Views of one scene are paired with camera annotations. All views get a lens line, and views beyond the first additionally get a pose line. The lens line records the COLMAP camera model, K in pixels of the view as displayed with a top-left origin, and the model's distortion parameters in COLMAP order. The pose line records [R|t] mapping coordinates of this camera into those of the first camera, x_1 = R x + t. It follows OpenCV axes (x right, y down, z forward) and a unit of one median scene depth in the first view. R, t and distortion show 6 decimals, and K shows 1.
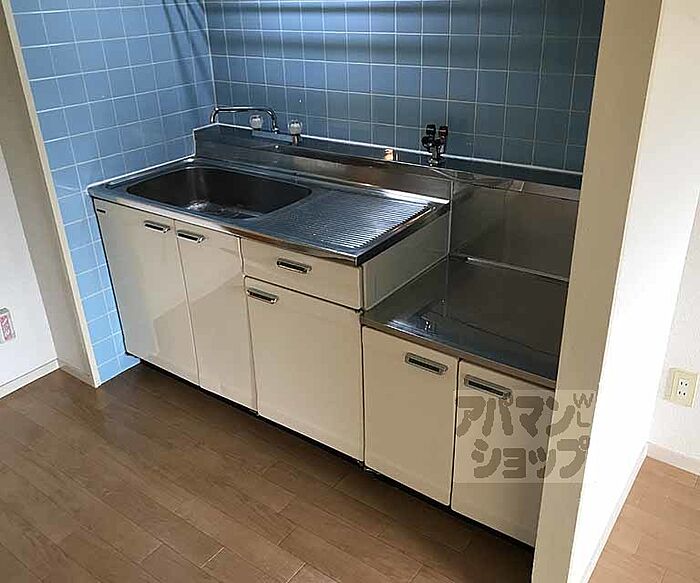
lens RADIAL K [[631.8, 0, 350.0], [0, 631.8, 291.5], [0, 0, 1]] dist [0.001414, 0.002370]
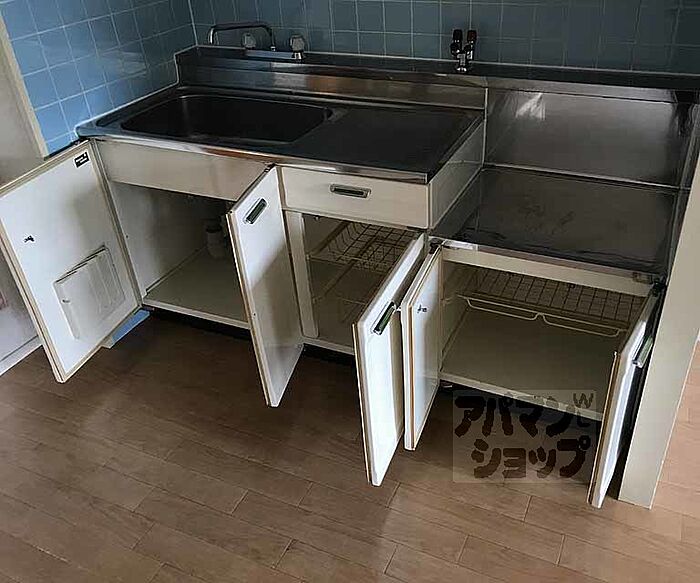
lens RADIAL K [[631.8, 0, 350.0], [0, 631.8, 291.5], [0, 0, 1]] dist [0.001414, 0.002370]
pose [[0.981836, -0.119237, 0.147584, -0.195246], [0.101607, 0.987347, 0.121744, -0.005526], [-0.160233, -0.104537, 0.981528, 0.043193]]
